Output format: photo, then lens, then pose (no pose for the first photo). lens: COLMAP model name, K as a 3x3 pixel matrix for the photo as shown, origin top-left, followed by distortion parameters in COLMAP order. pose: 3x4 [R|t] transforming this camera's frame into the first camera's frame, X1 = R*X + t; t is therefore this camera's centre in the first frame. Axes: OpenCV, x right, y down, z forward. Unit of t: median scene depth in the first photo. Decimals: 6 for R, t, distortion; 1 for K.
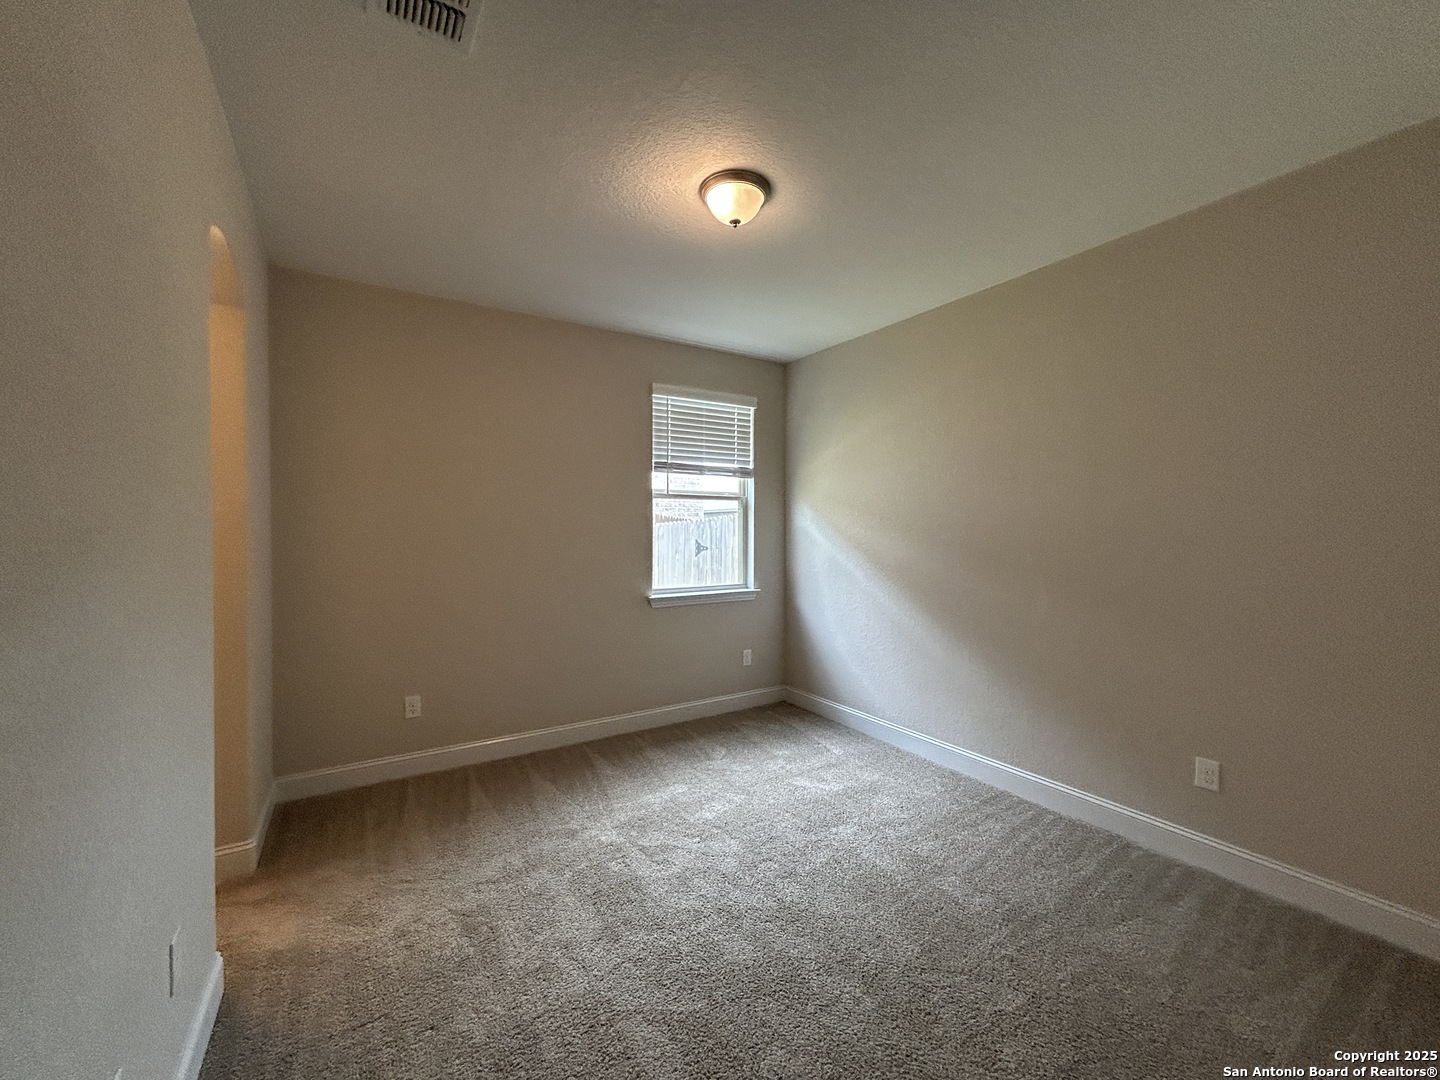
lens RADIAL K [[578.4, 0, 723.1], [0, 578.4, 528.5], [0, 0, 1]] dist [-0.003870, 0.000528]
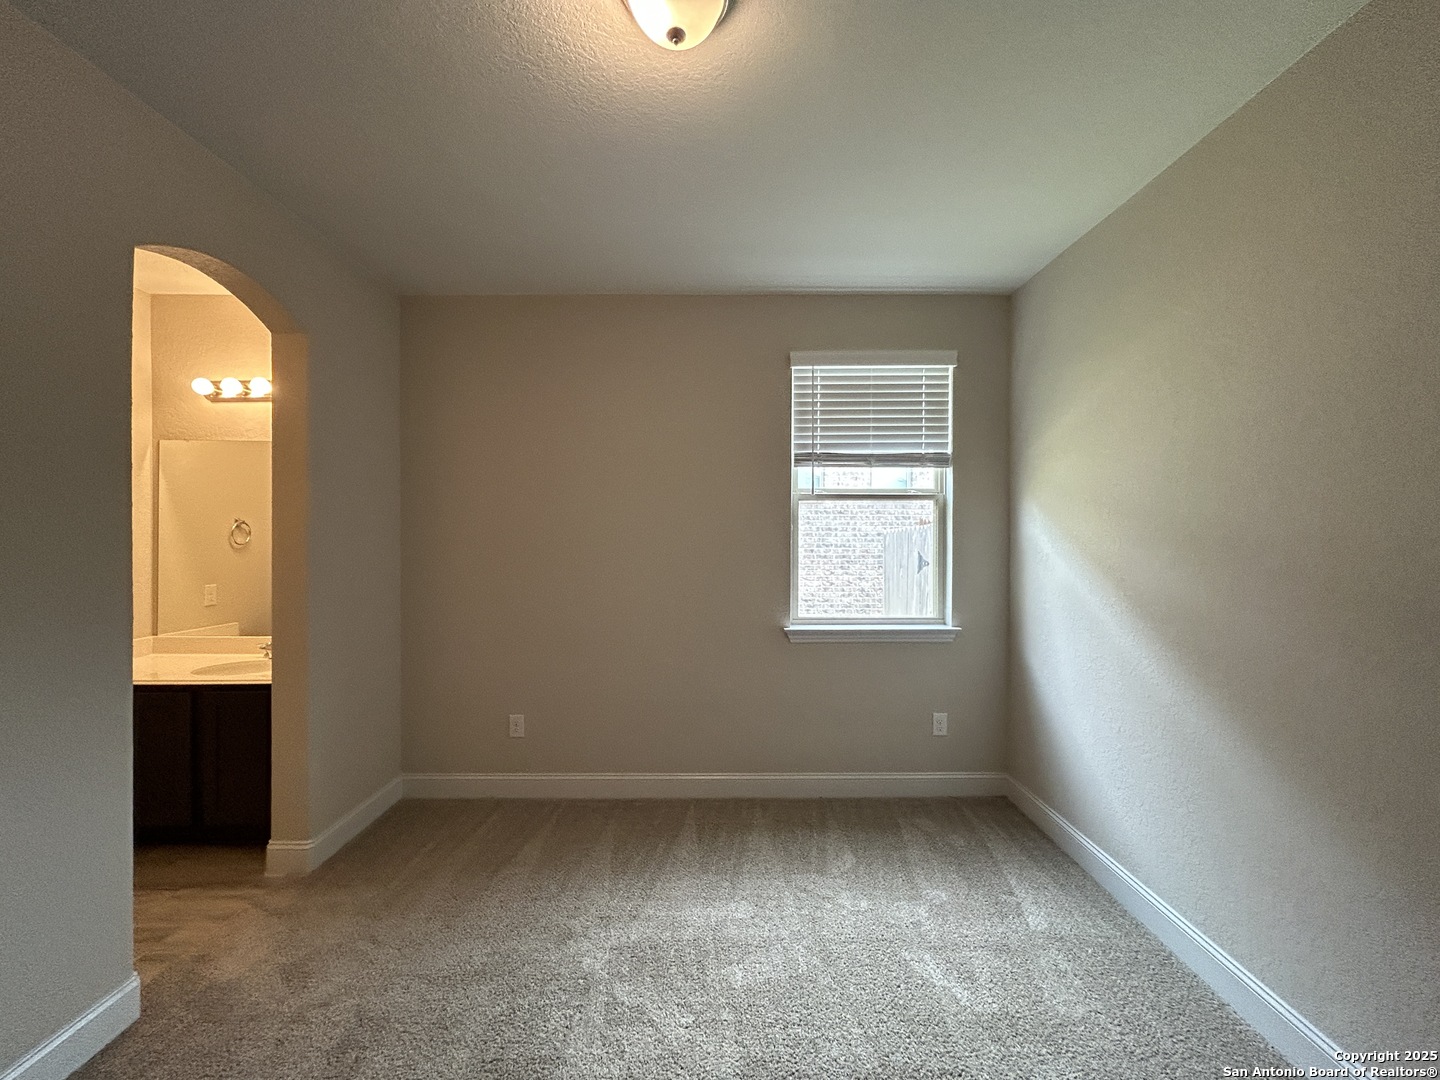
lens RADIAL K [[578.4, 0, 727.9], [0, 578.4, 534.1], [0, 0, 1]] dist [-0.003870, 0.000528]
pose [[0.844875, -0.000058, -0.534965, 0.218317], [0.002825, 0.999987, 0.004353, -0.011637], [0.534957, -0.005189, 0.844863, 0.297867]]
